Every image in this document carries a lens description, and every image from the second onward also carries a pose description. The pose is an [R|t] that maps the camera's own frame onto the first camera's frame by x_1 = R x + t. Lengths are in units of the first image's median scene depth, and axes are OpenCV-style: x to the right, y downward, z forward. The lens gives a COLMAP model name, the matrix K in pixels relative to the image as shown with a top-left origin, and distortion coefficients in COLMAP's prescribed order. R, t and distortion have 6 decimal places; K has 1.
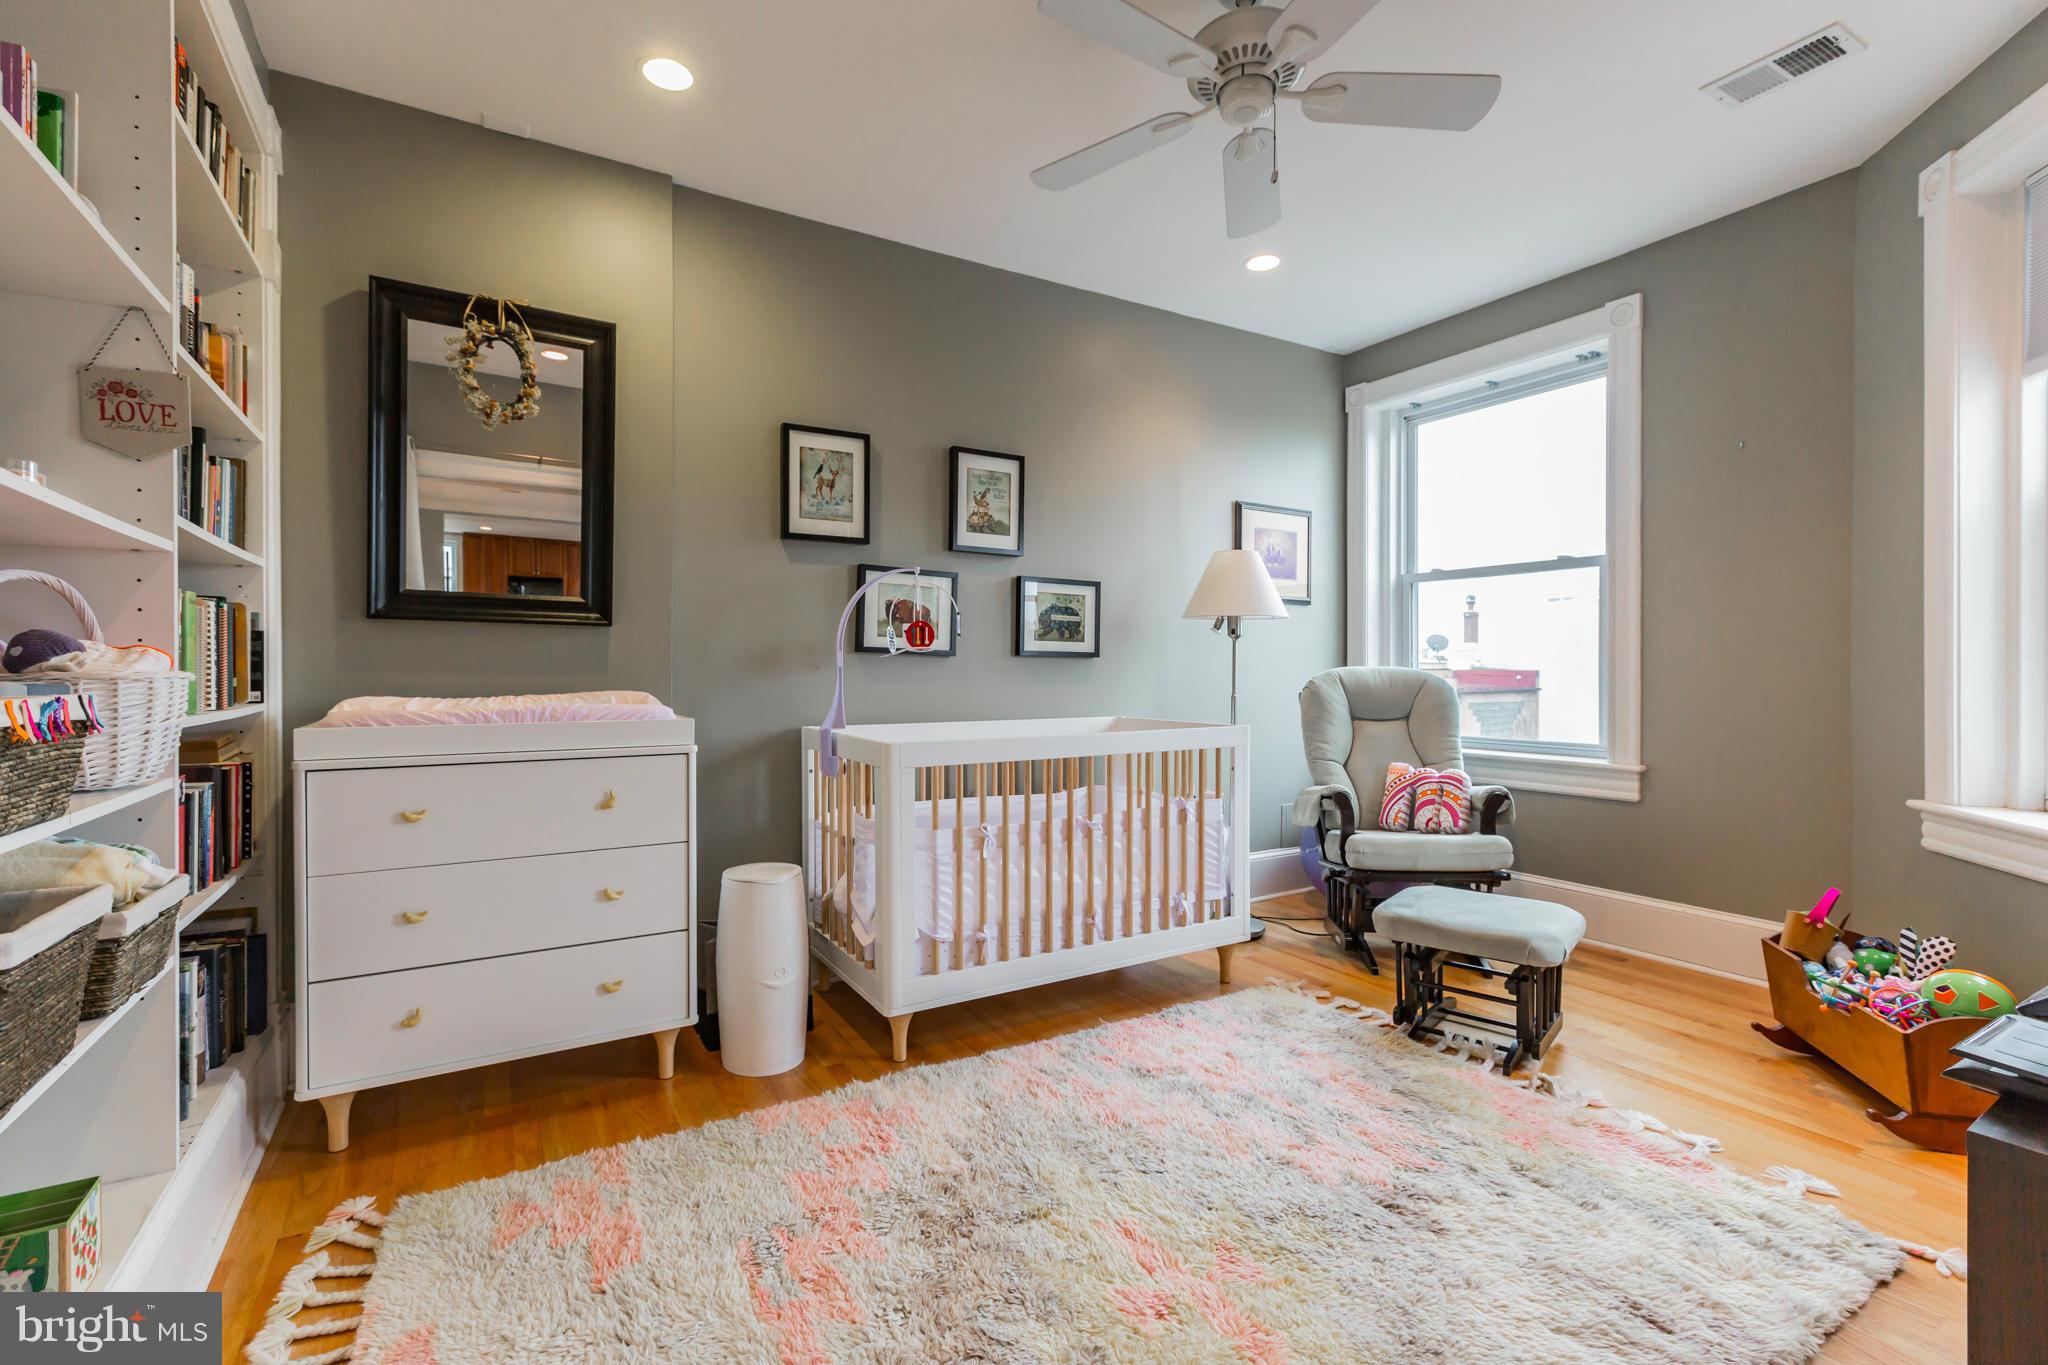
lens RADIAL K [[937.8, 0, 1046.7], [0, 937.8, 675.0], [0, 0, 1]] dist [-0.020124, 0.016794]
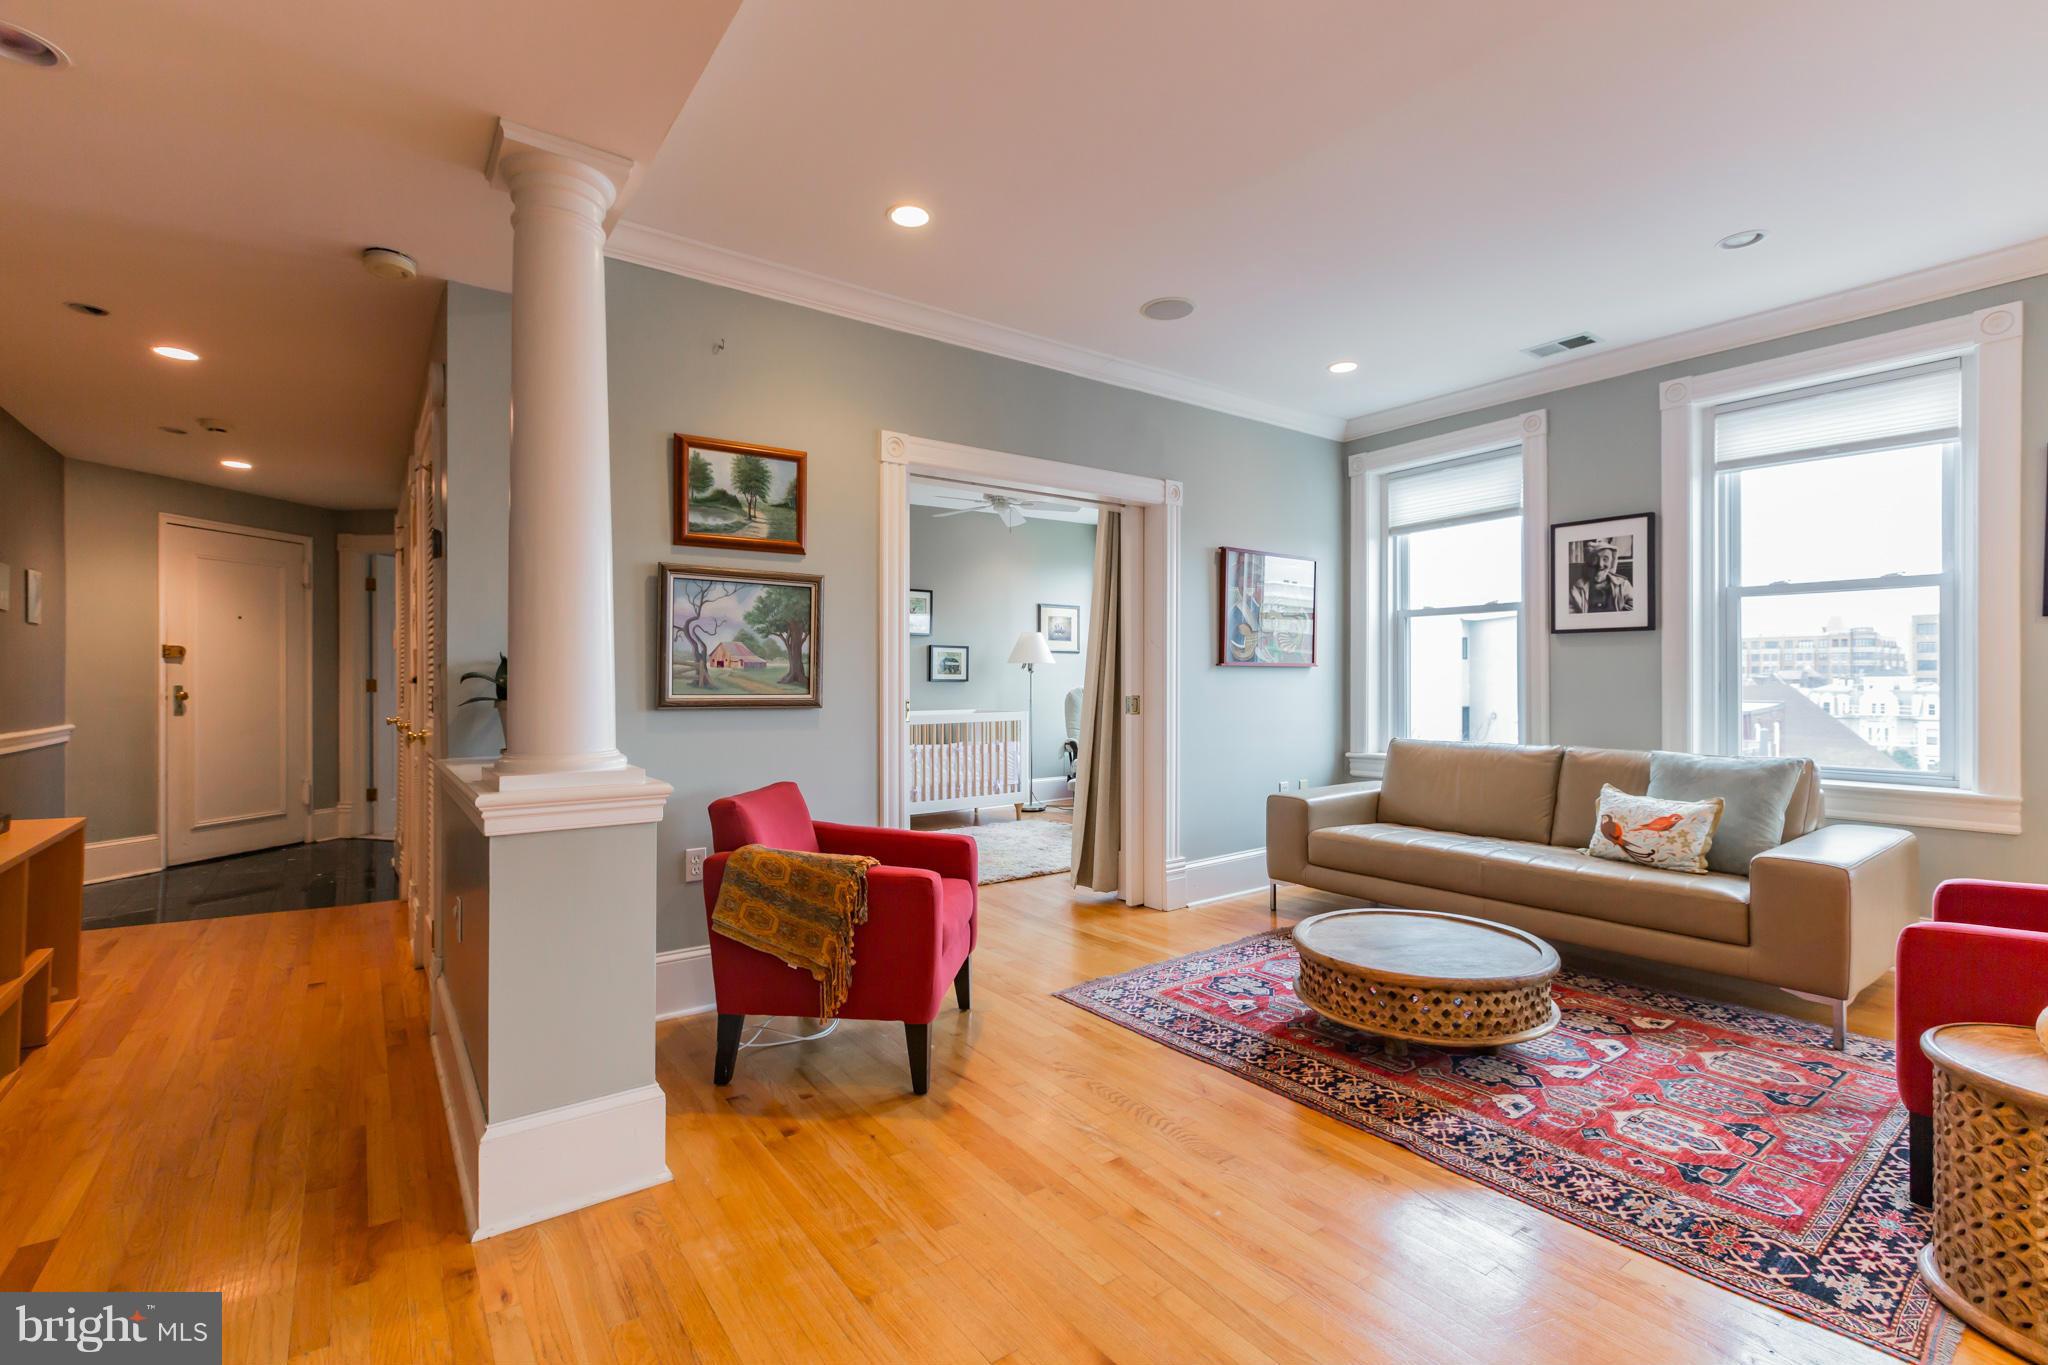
lens RADIAL K [[913.1, 0, 1057.1], [0, 913.1, 681.4], [0, 0, 1]] dist [-0.000201, -0.001031]
pose [[0.994840, -0.000181, 0.101458, 0.057922], [0.000203, 1.000000, -0.000208, -0.023386], [-0.101458, 0.000228, 0.994840, -1.382359]]
